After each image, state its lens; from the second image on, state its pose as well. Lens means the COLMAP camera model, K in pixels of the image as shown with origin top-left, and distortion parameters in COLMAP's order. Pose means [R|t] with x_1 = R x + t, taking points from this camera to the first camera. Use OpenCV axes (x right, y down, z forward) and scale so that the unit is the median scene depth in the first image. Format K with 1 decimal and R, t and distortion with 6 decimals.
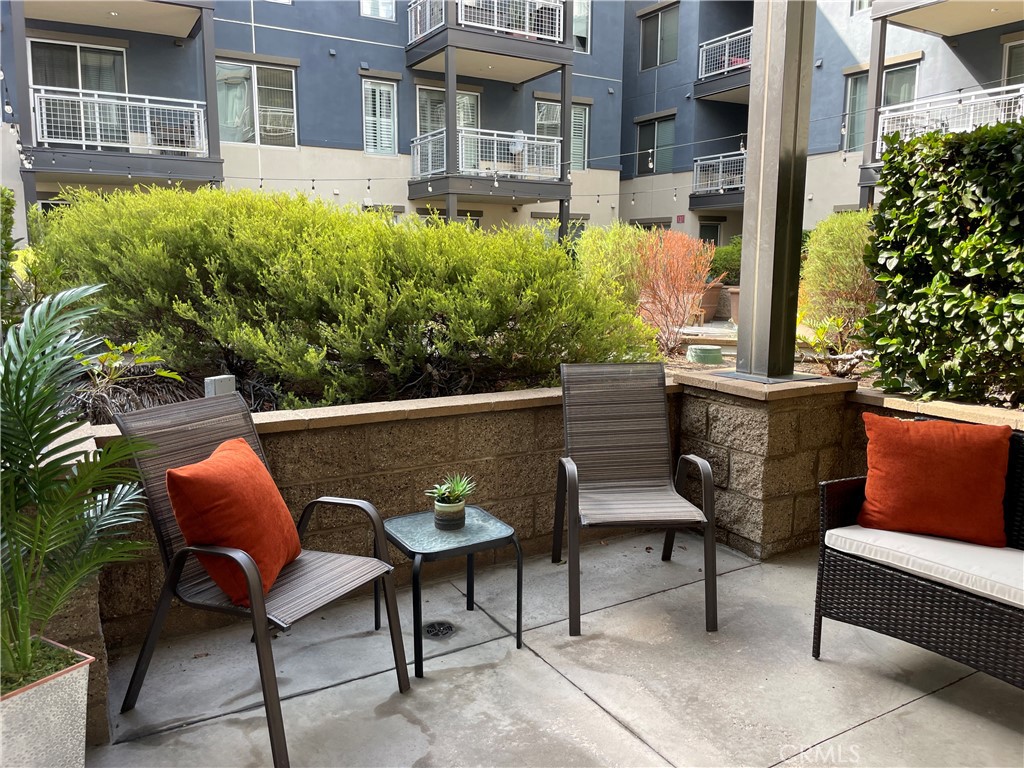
lens RADIAL K [[779.9, 0, 508.2], [0, 779.9, 373.9], [0, 0, 1]] dist [0.076449, -0.113196]
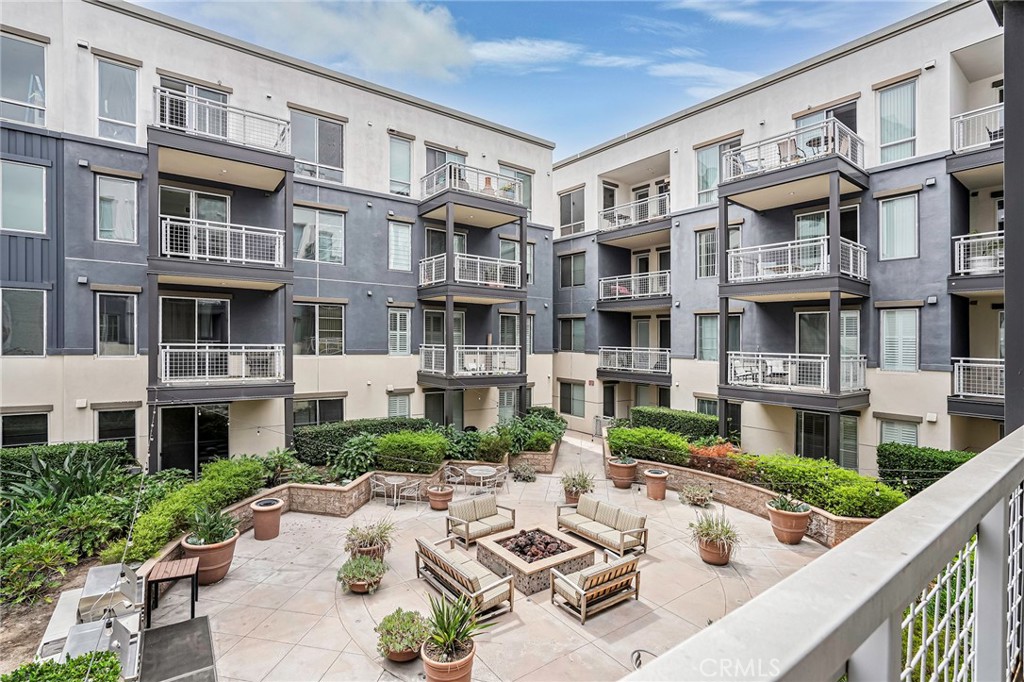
lens RADIAL K [[476.8, 0, 511.5], [0, 476.8, 354.5], [0, 0, 1]] dist [-0.050580, 0.013091]
pose [[0.994614, -0.007498, 0.103374, -0.256384], [0.020898, 0.991402, -0.129168, -0.927198], [-0.101517, 0.130633, 0.986220, 0.470703]]
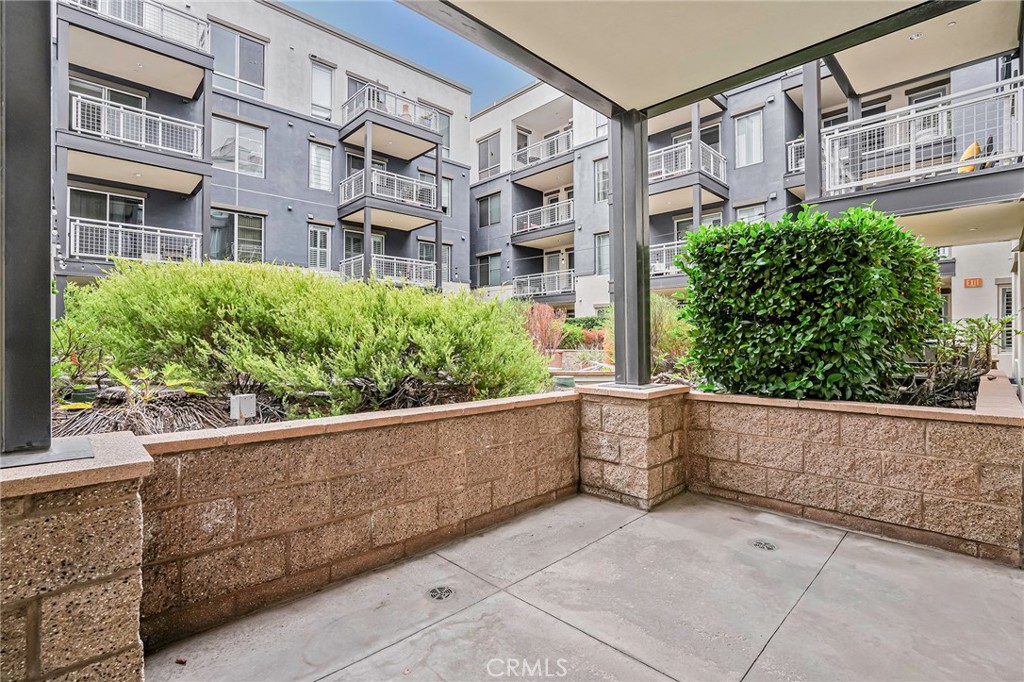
lens RADIAL K [[476.8, 0, 511.5], [0, 476.8, 338.6], [0, 0, 1]] dist [-0.050580, 0.013091]
pose [[0.970289, -0.010805, 0.241706, -0.124759], [0.046663, 0.988604, -0.143128, 0.034792], [-0.237405, 0.150154, 0.959736, 0.175658]]
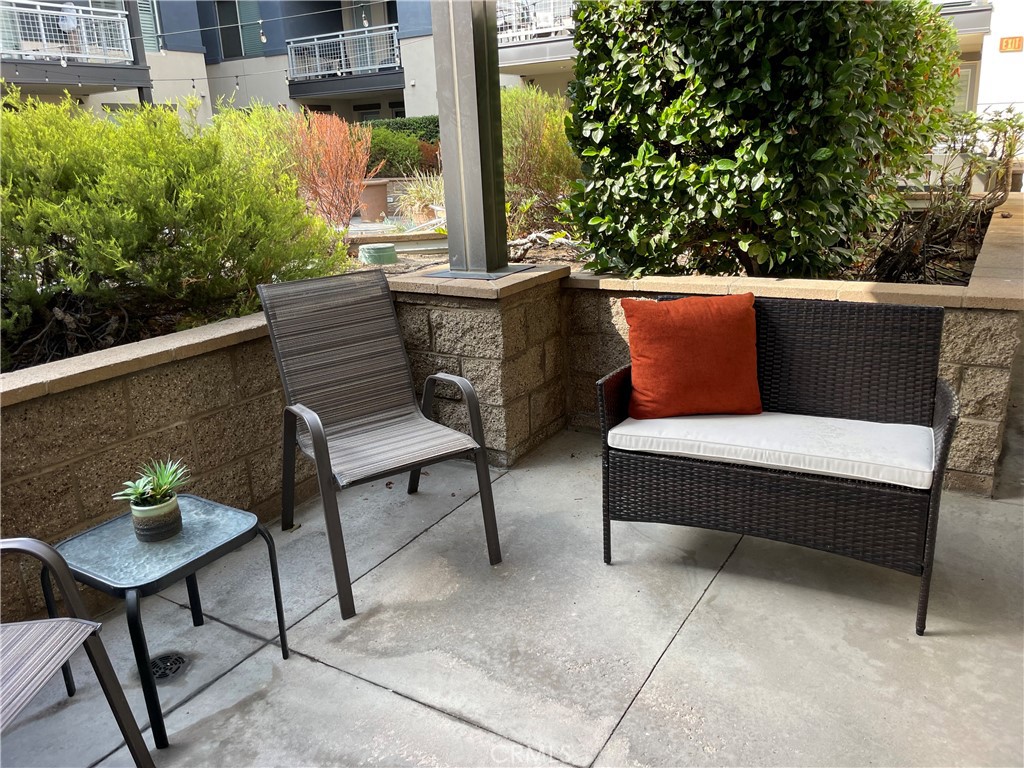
lens RADIAL K [[779.9, 0, 509.1], [0, 779.9, 378.3], [0, 0, 1]] dist [0.076449, -0.113196]
pose [[0.880597, -0.176632, 0.439716, -0.066880], [0.117072, 0.980262, 0.159313, -0.016405], [-0.459177, -0.088812, 0.883894, 0.180182]]
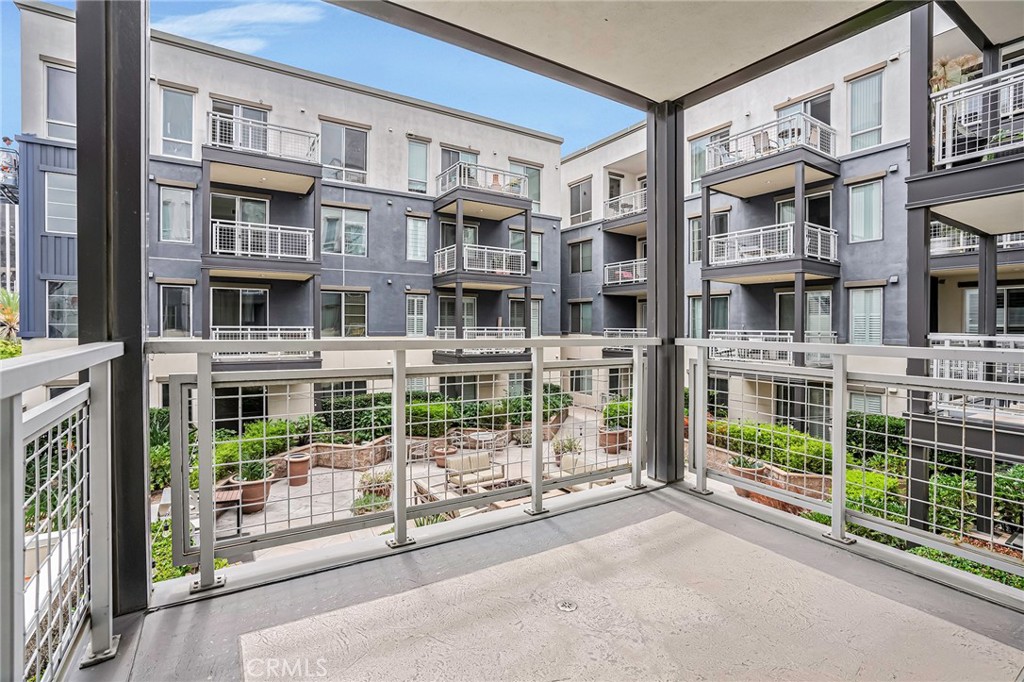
lens RADIAL K [[476.8, 0, 504.7], [0, 476.8, 338.0], [0, 0, 1]] dist [-0.050580, 0.013091]
pose [[0.999817, -0.012344, 0.014597, 0.051706], [0.014243, 0.990310, -0.138139, -0.786897], [-0.012750, 0.138321, 0.990305, -0.027084]]
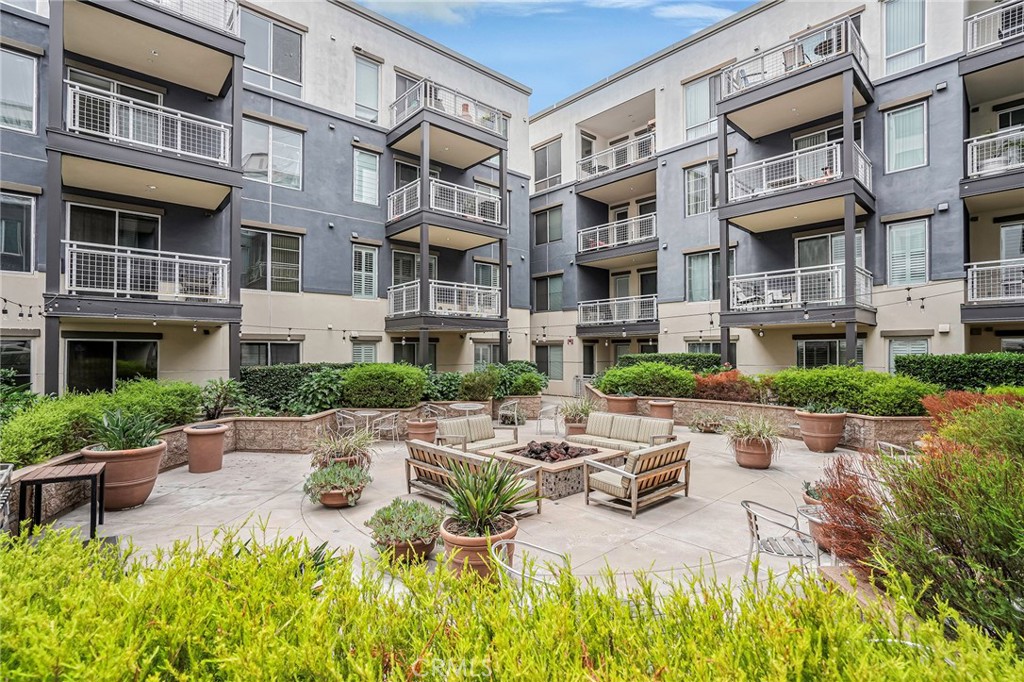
lens RADIAL K [[476.8, 0, 520.6], [0, 476.8, 351.9], [0, 0, 1]] dist [-0.050580, 0.013091]
pose [[0.976274, -0.011042, 0.216257, -0.466806], [0.043015, 0.988685, -0.143707, -0.360148], [-0.212223, 0.149599, 0.965703, 1.045760]]
